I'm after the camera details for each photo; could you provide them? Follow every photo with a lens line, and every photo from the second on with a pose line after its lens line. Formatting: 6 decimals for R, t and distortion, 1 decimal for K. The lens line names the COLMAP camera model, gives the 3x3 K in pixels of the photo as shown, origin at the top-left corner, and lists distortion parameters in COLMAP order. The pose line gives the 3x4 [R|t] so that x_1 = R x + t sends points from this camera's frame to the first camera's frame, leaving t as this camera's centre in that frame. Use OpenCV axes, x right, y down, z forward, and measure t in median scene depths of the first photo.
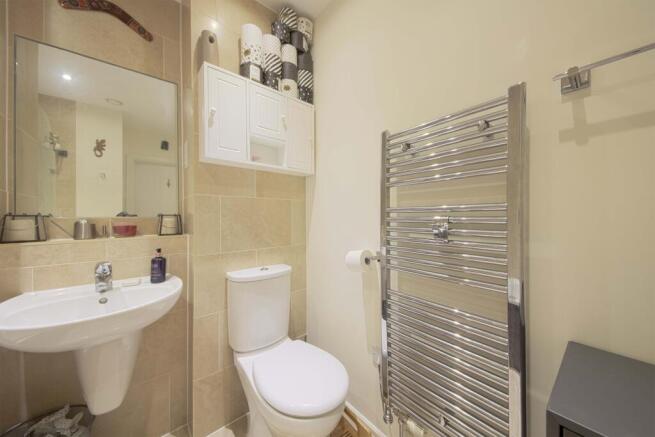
lens RADIAL K [[229.1, 0, 327.2], [0, 229.1, 217.5], [0, 0, 1]] dist [0.020299, -0.006367]
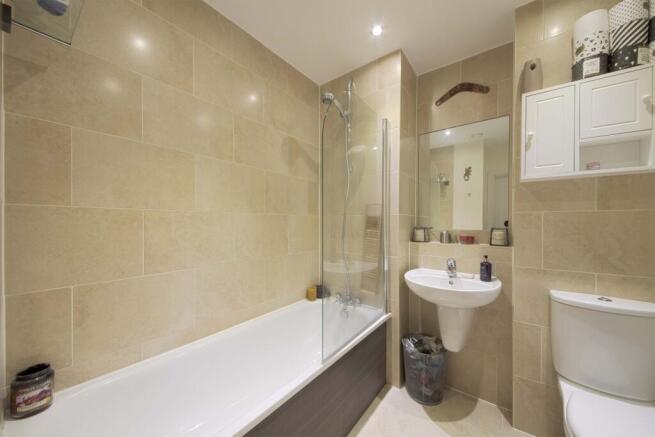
lens RADIAL K [[229.1, 0, 327.2], [0, 229.1, 217.5], [0, 0, 1]] dist [0.020299, -0.006367]
pose [[0.215146, -0.019919, -0.976379, 0.336565], [-0.009475, 0.999702, -0.022482, -0.039061], [0.976536, 0.014088, 0.214893, -0.150008]]
